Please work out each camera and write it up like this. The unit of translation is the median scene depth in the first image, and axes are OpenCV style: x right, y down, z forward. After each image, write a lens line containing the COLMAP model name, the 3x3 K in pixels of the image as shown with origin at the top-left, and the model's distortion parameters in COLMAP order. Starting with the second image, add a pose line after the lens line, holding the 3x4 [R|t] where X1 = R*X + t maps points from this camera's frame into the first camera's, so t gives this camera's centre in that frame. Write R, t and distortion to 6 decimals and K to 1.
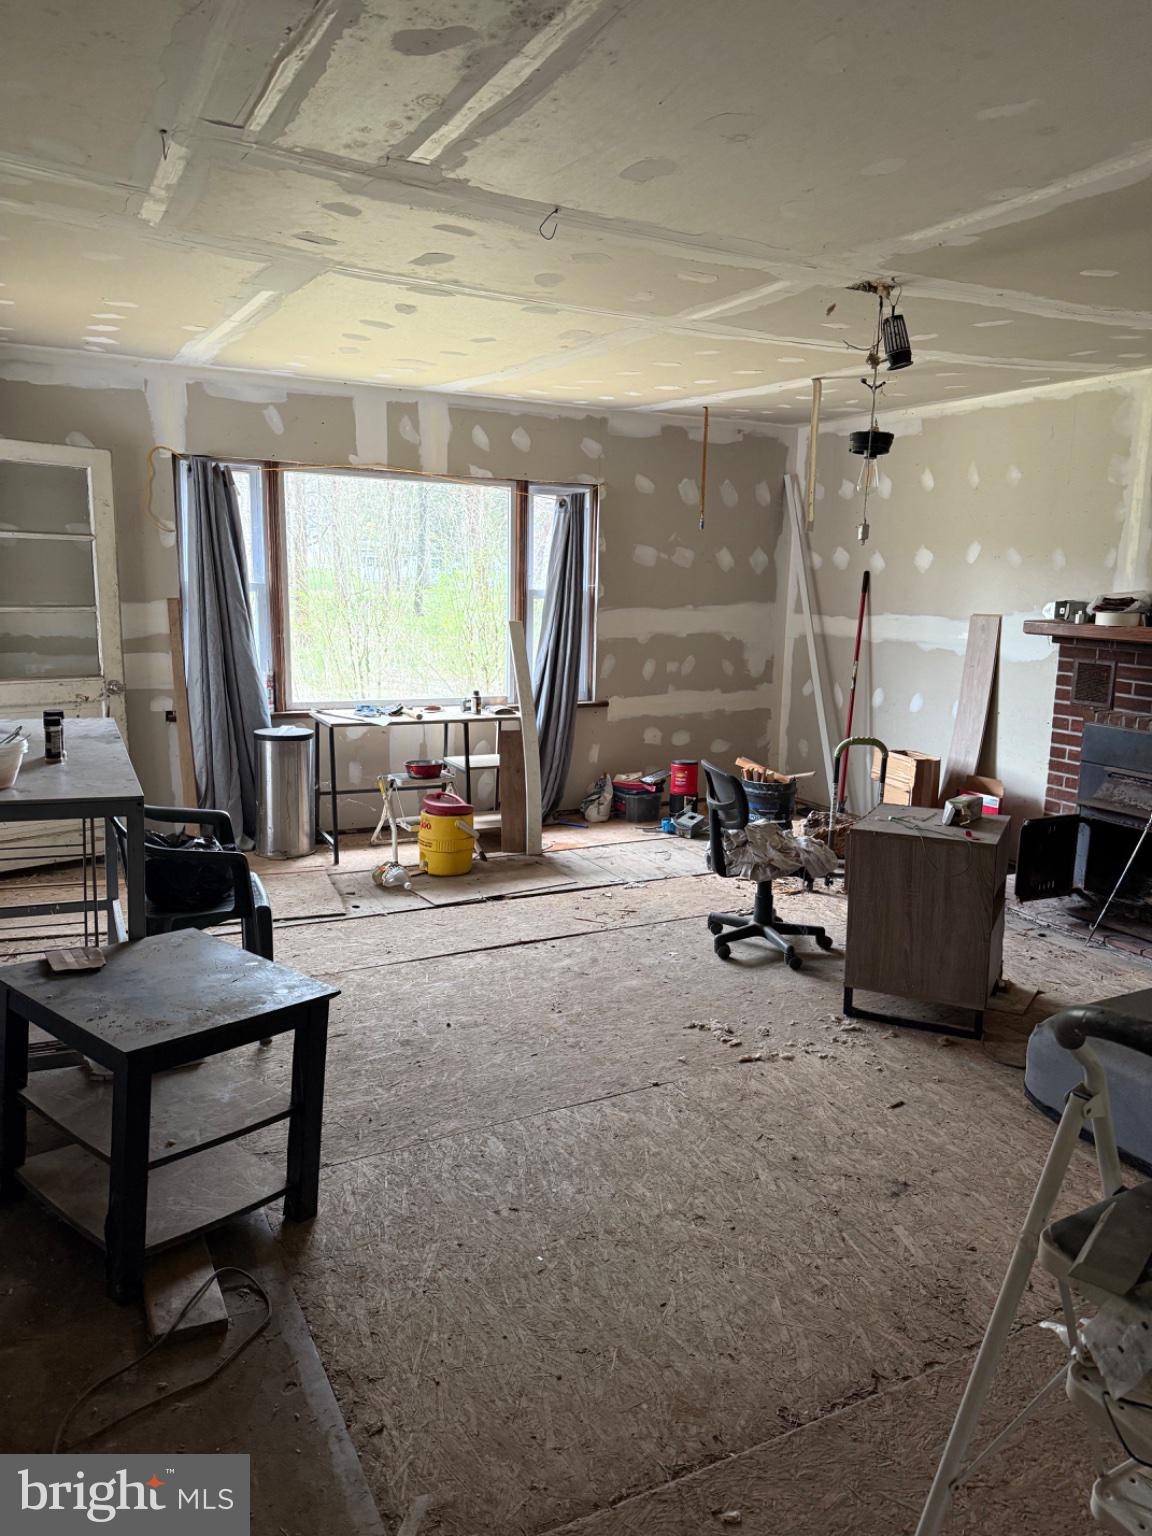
lens RADIAL K [[1091.4, 0, 576.9], [0, 1091.4, 770.0], [0, 0, 1]] dist [0.066676, -0.111010]
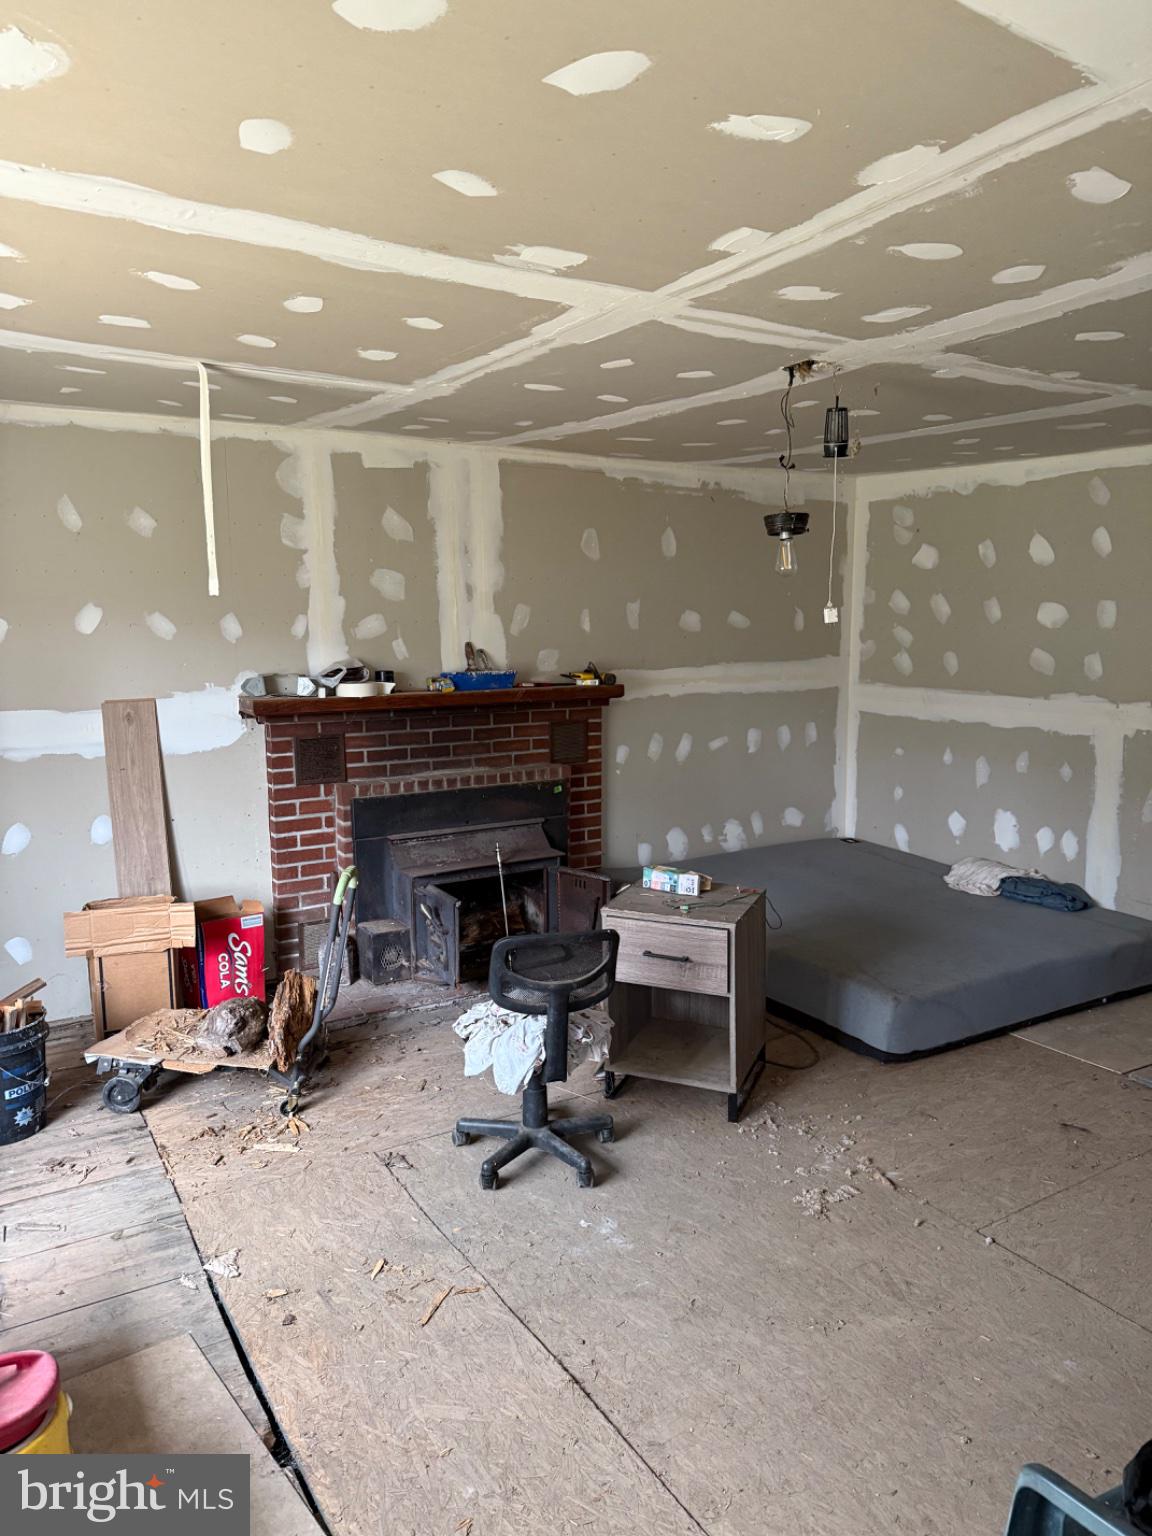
lens RADIAL K [[1064.2, 0, 576.0], [0, 1064.2, 768.0], [0, 0, 1]] dist [0.151354, -0.281935]
pose [[-0.088272, -0.160849, 0.983024, -0.452846], [0.182361, 0.967587, 0.174698, -0.192831], [-0.979261, 0.194686, -0.056079, 0.847507]]
